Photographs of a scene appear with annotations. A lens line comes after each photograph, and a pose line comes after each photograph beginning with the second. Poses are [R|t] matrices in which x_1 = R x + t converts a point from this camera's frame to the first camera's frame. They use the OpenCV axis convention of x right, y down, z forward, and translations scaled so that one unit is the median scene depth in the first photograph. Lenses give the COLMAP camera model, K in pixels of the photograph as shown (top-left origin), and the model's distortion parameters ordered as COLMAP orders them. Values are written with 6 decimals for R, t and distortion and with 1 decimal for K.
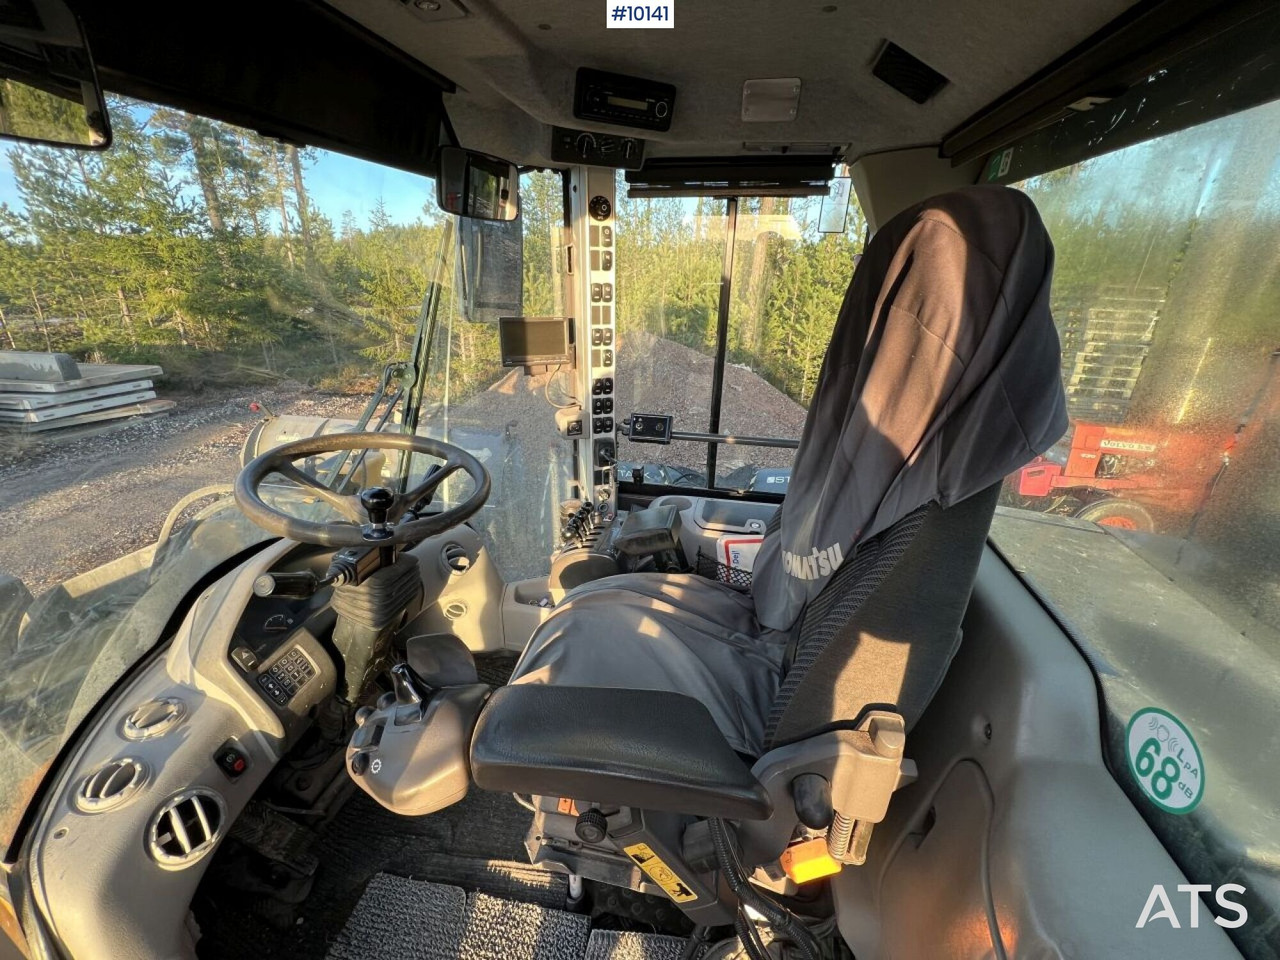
lens RADIAL K [[512.6, 0, 640.0], [0, 512.6, 480.0], [0, 0, 1]] dist [-0.000185, -0.000029]
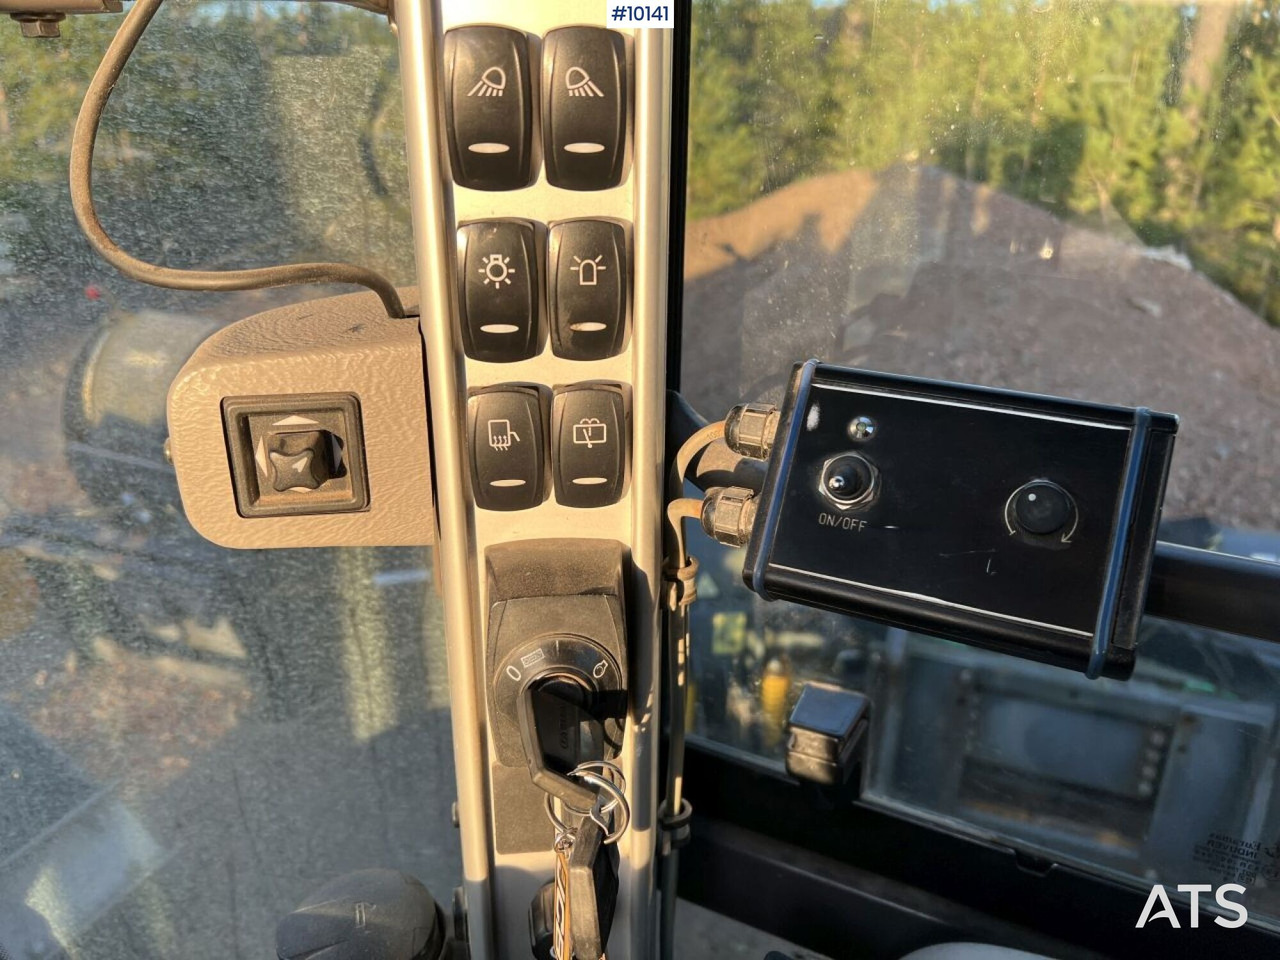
lens RADIAL K [[957.9, 0, 643.1], [0, 957.9, 486.3], [0, 0, 1]] dist [0.057175, -0.065772]
pose [[0.965309, 0.094317, -0.243482, 0.001209], [-0.090678, 0.995537, 0.026136, -0.019701], [0.244860, -0.003151, 0.969553, 0.145480]]
